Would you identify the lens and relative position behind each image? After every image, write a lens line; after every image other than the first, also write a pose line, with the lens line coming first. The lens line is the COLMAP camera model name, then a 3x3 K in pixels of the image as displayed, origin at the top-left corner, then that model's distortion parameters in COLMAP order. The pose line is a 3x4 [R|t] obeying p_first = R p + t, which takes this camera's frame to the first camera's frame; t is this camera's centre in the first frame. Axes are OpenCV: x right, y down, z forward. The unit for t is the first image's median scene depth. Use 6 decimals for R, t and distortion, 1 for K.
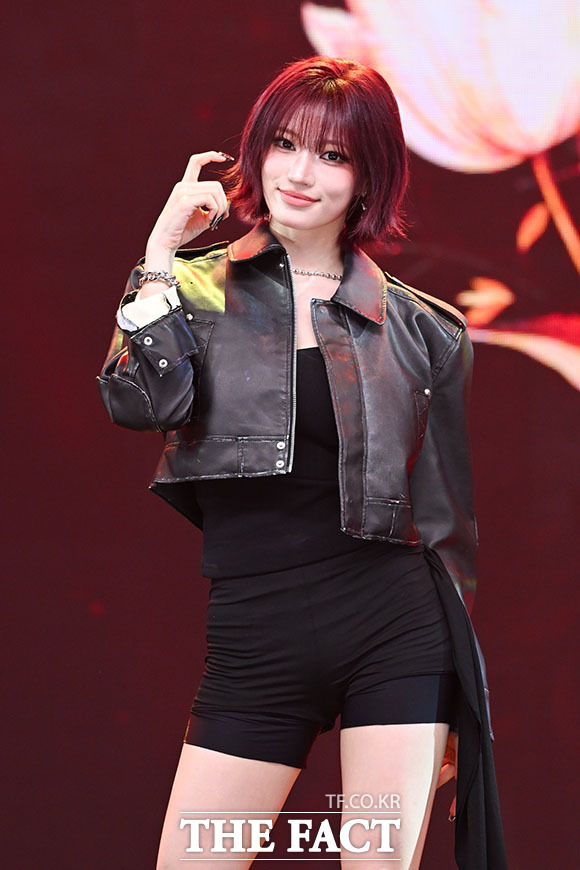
lens RADIAL K [[5087.1, 0, 290.0], [0, 5087.1, 434.9], [0, 0, 1]] dist [-0.333267, 0.000000]
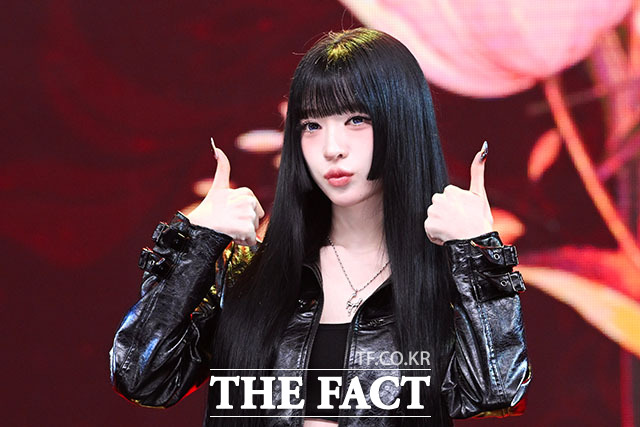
lens RADIAL K [[3742.3, 0, 320.1], [0, 3742.3, 213.6], [0, 0, 1]] dist [-0.333267, 0.000000]
pose [[0.999741, -0.001567, -0.022697, 0.021657], [0.000640, 0.999167, -0.040806, -0.001286], [0.022742, 0.040781, 0.998909, 0.300069]]
